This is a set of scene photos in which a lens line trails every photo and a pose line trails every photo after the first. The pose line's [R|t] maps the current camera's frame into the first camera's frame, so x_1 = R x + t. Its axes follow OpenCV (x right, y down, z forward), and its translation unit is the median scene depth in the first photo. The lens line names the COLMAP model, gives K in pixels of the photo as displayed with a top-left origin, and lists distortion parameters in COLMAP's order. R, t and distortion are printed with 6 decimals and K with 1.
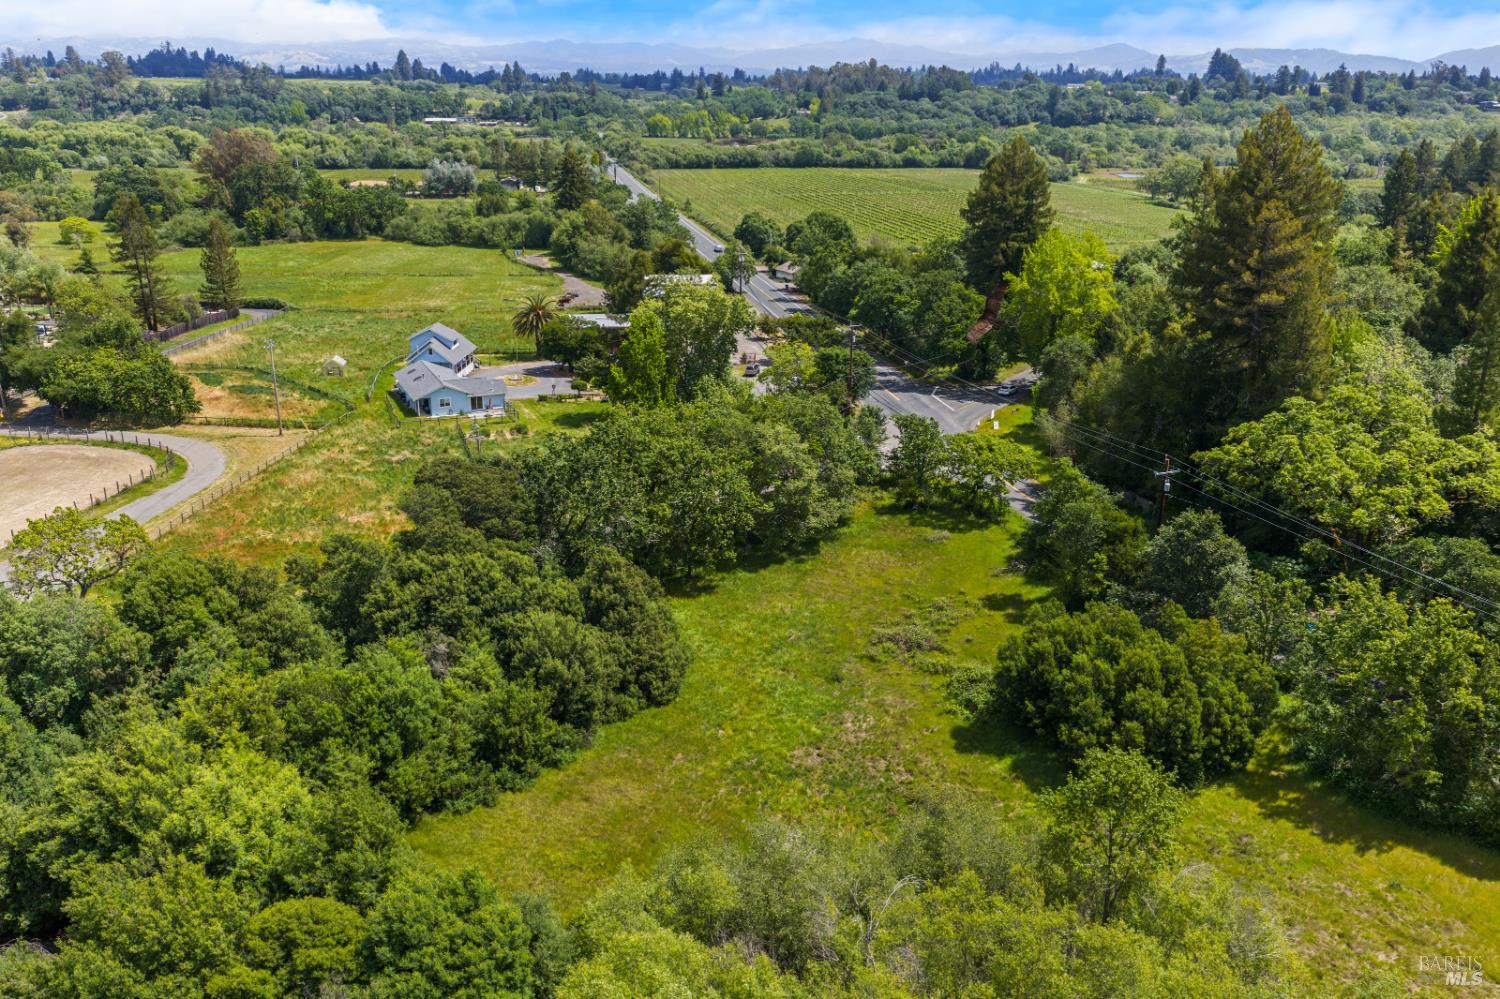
lens RADIAL K [[1248.0, 0, 754.5], [0, 1248.0, 502.8], [0, 0, 1]] dist [0.019357, -0.035429]
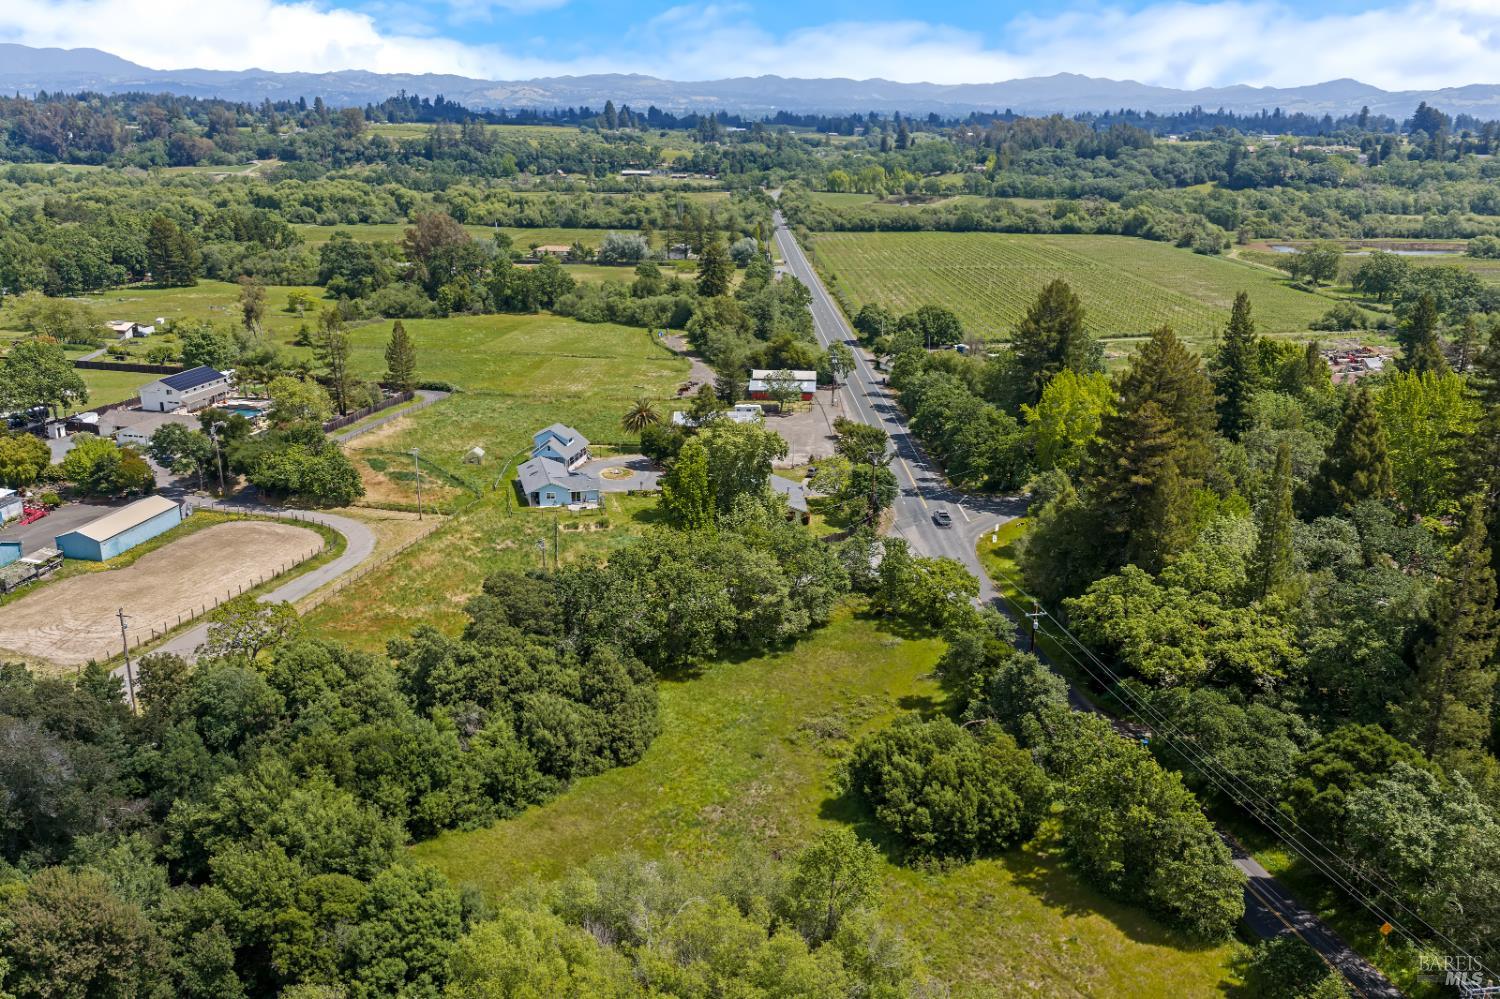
lens RADIAL K [[1237.6, 0, 753.9], [0, 1237.6, 504.1], [0, 0, 1]] dist [0.019334, -0.037906]
pose [[0.987715, 0.050207, -0.147982, 0.119905], [-0.053345, 0.998426, -0.017308, -0.053743], [0.146880, 0.024990, 0.988839, -0.170941]]
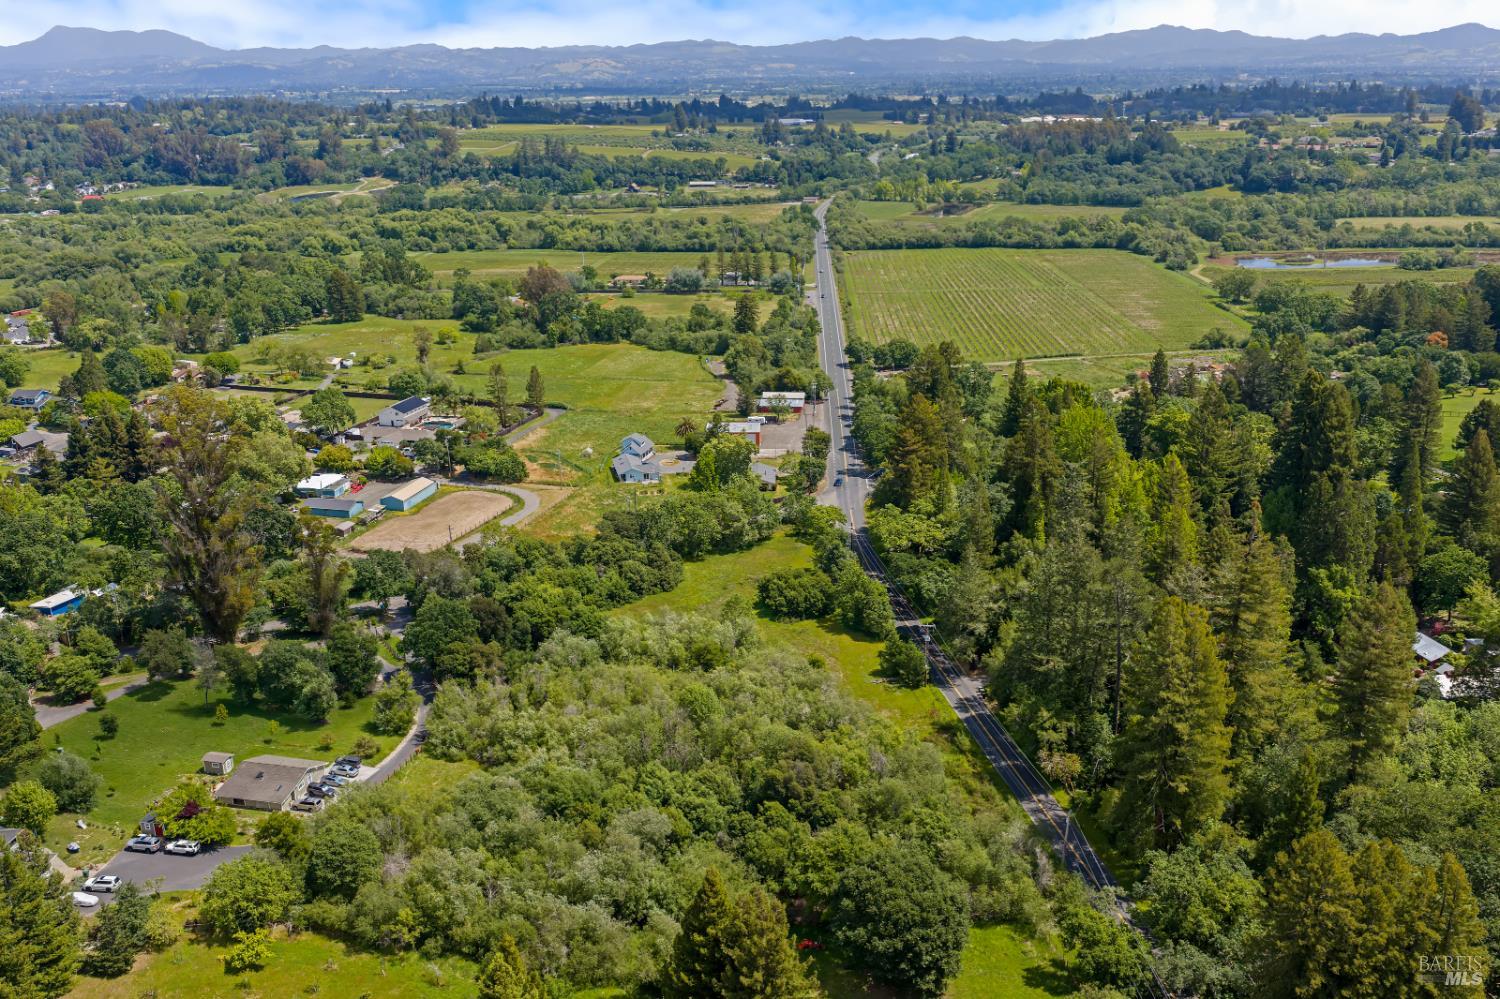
lens RADIAL K [[1291.2, 0, 754.9], [0, 1291.2, 495.0], [0, 0, 1]] dist [0.018635, -0.036103]
pose [[0.976674, 0.044262, -0.210117, 0.390037], [-0.046858, 0.998874, -0.007393, -0.034971], [0.209553, 0.017067, 0.977648, -1.037772]]
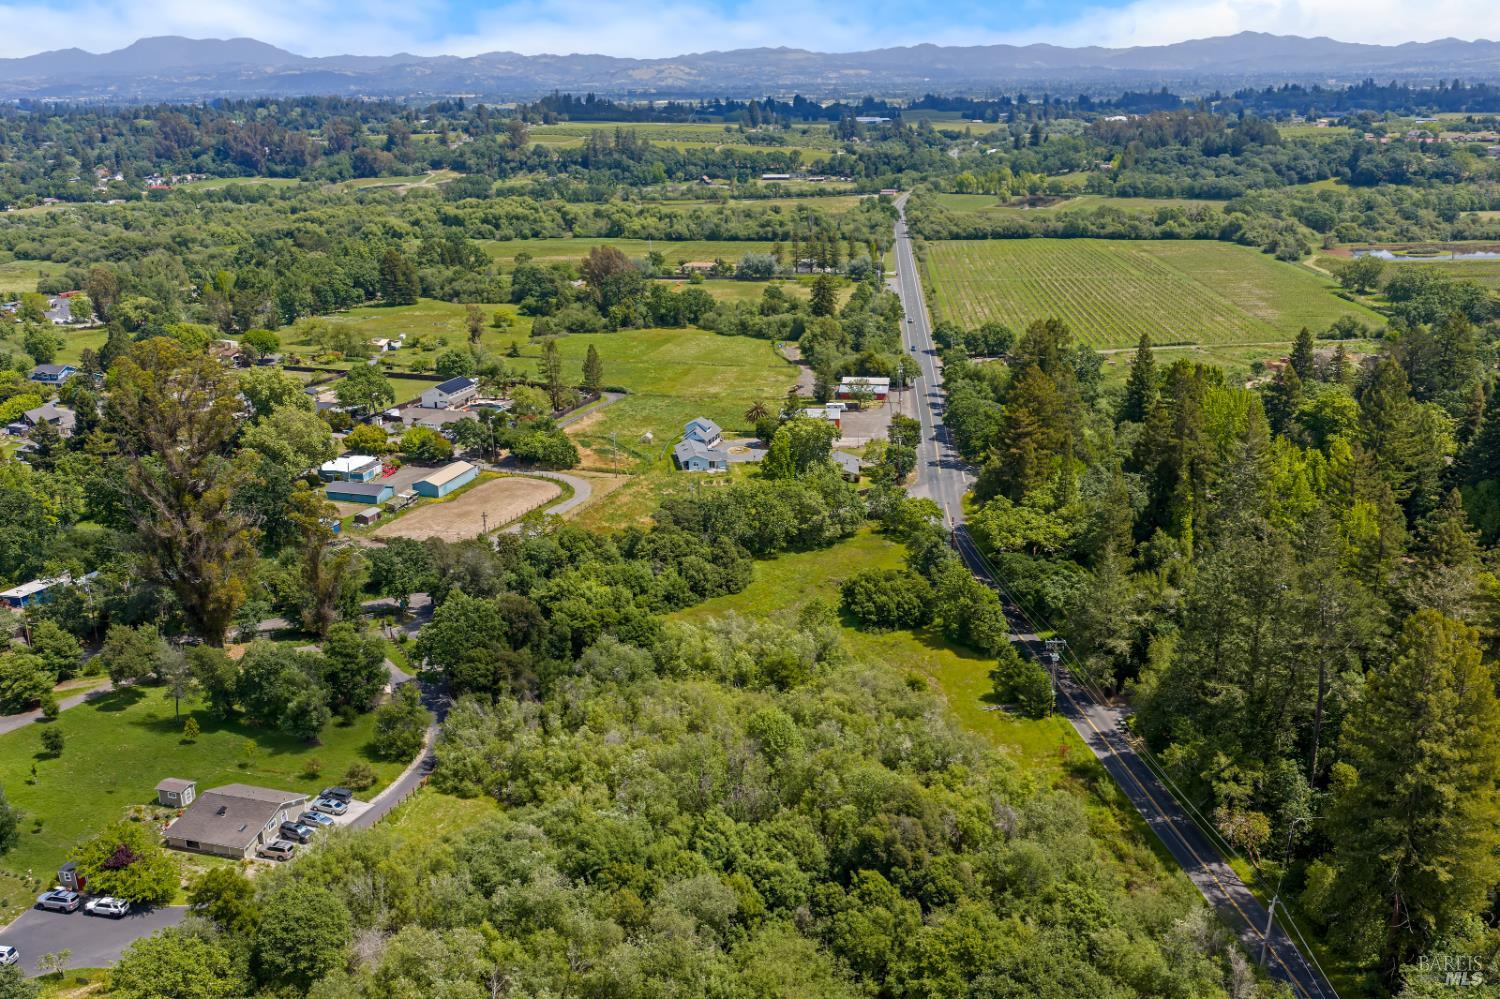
lens RADIAL K [[1294.4, 0, 754.9], [0, 1294.4, 500.1], [0, 0, 1]] dist [0.019406, -0.037990]
pose [[0.963735, 0.059880, -0.260058, 0.325230], [-0.063897, 0.997932, -0.007012, -0.013316], [0.259100, 0.023375, 0.965568, -0.815770]]
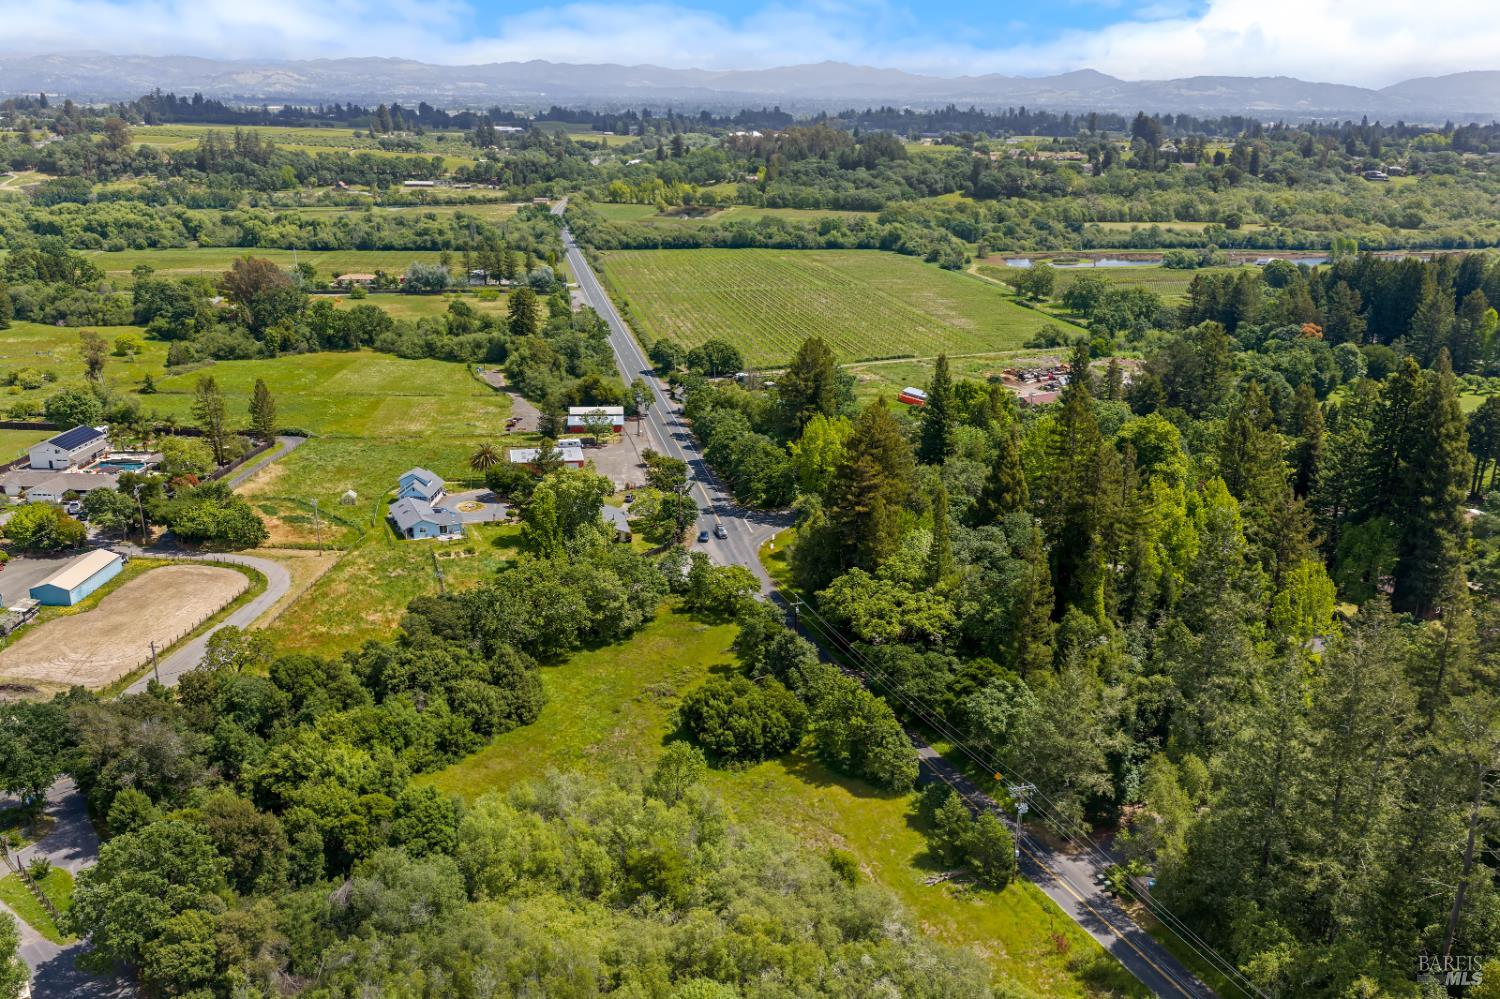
lens RADIAL K [[1237.6, 0, 753.9], [0, 1237.6, 504.1], [0, 0, 1]] dist [0.019334, -0.037906]
pose [[0.999809, 0.001720, 0.019484, 0.119984], [-0.001493, 0.999931, -0.011620, -0.083307], [-0.019503, 0.011589, 0.999743, -0.492517]]
